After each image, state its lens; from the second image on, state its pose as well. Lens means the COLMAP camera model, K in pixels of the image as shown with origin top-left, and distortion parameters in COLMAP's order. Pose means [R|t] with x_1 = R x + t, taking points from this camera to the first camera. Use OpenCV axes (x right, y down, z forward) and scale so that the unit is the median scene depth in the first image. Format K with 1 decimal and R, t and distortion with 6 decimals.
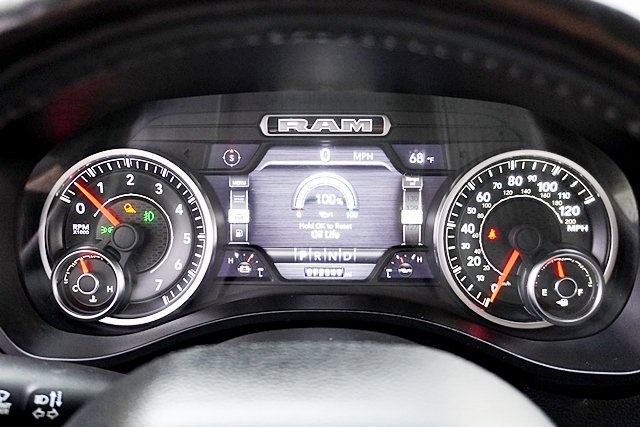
lens RADIAL K [[747.8, 0, 317.1], [0, 747.8, 217.6], [0, 0, 1]] dist [0.003847, 0.000000]
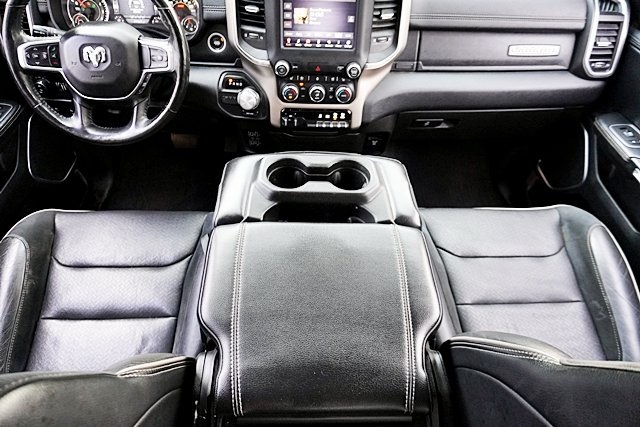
lens RADIAL K [[430.7, 0, 317.6], [0, 430.7, 213.3], [0, 0, 1]] dist [-0.040468, 0.033135]
pose [[0.998490, 0.003920, 0.054794, 0.924995], [-0.023053, 0.935271, 0.353182, 0.218389], [-0.049863, -0.353912, 0.933949, -1.749418]]
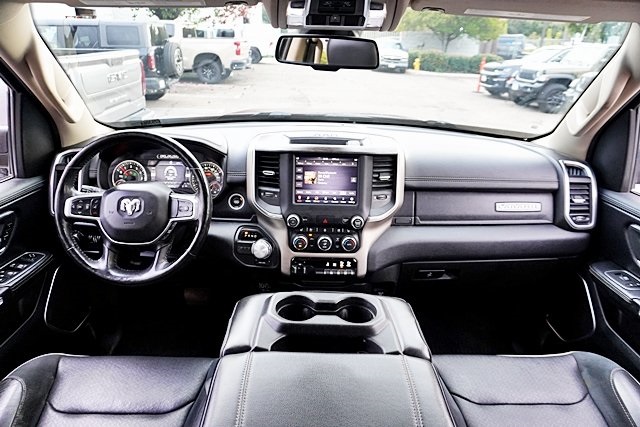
lens RADIAL K [[430.7, 0, 318.1], [0, 430.7, 214.2], [0, 0, 1]] dist [-0.040468, 0.033135]
pose [[0.999302, 0.020341, 0.031336, 0.925750], [-0.018401, 0.997969, -0.060981, 0.421107], [-0.032513, 0.060362, 0.997647, -1.894371]]
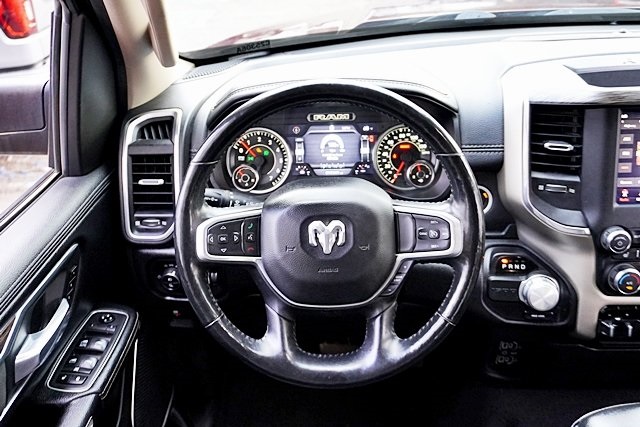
lens RADIAL K [[633.8, 0, 319.1], [0, 633.8, 217.3], [0, 0, 1]] dist [0.000304, 0.000000]
pose [[0.999315, -0.023632, -0.028488, 0.023261], [0.024932, 0.998622, 0.046176, 0.129452], [0.027357, -0.046855, 0.998527, -1.285097]]
